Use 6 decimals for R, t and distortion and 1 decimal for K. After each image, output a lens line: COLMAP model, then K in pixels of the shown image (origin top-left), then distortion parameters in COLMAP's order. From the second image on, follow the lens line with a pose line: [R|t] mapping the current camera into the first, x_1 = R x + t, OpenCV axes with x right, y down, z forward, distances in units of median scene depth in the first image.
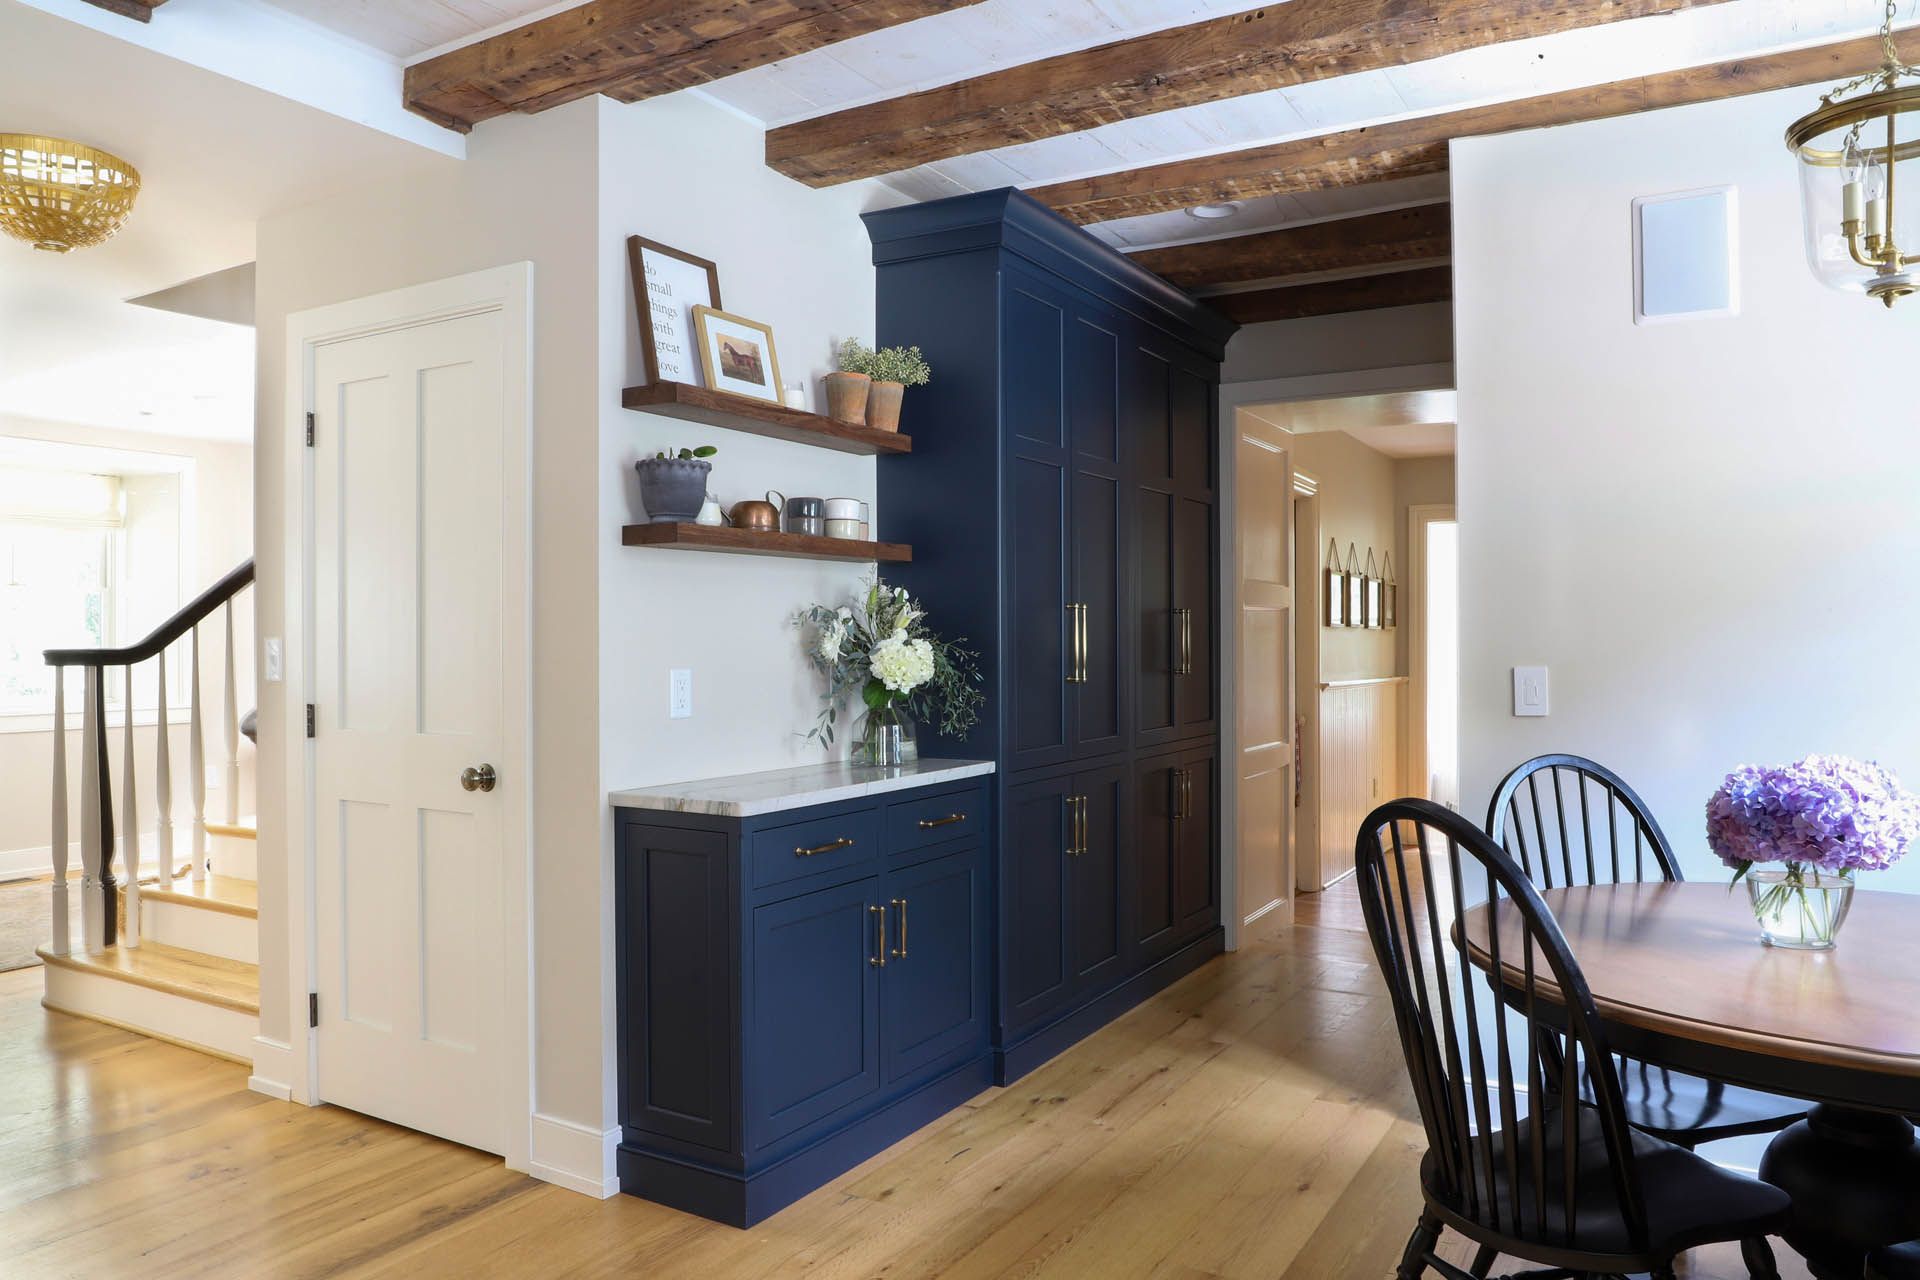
lens RADIAL K [[1340.1, 0, 957.9], [0, 1340.1, 639.6], [0, 0, 1]] dist [-0.068030, 0.039881]
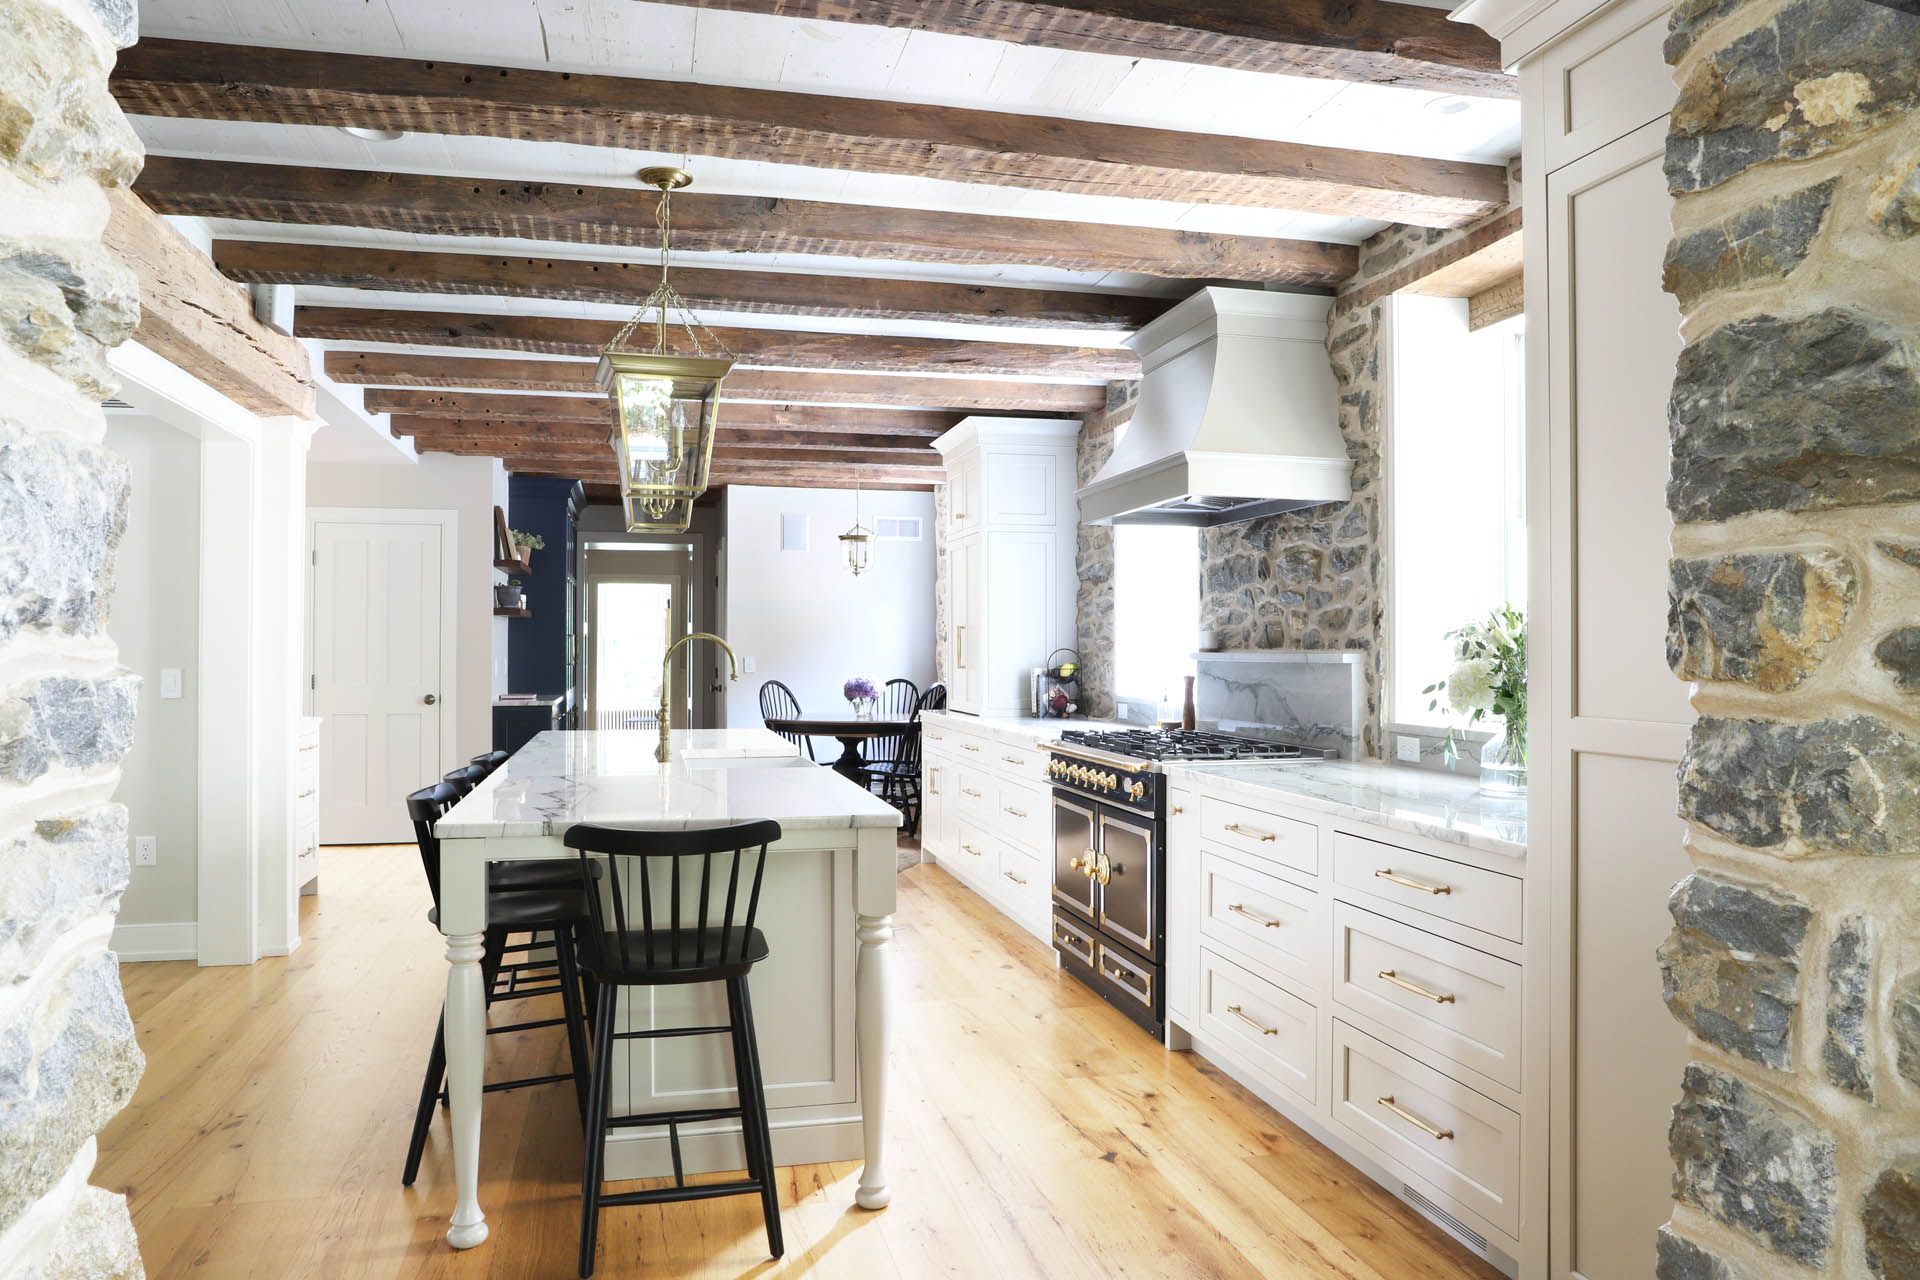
lens RADIAL K [[1340.1, 0, 961.6], [0, 1340.1, 639.5], [0, 0, 1]] dist [-0.068030, 0.039881]
pose [[0.717525, 0.007595, 0.696491, -1.510583], [-0.006847, 0.999969, -0.003851, -0.014211], [-0.696499, -0.002006, 0.717555, -1.733912]]
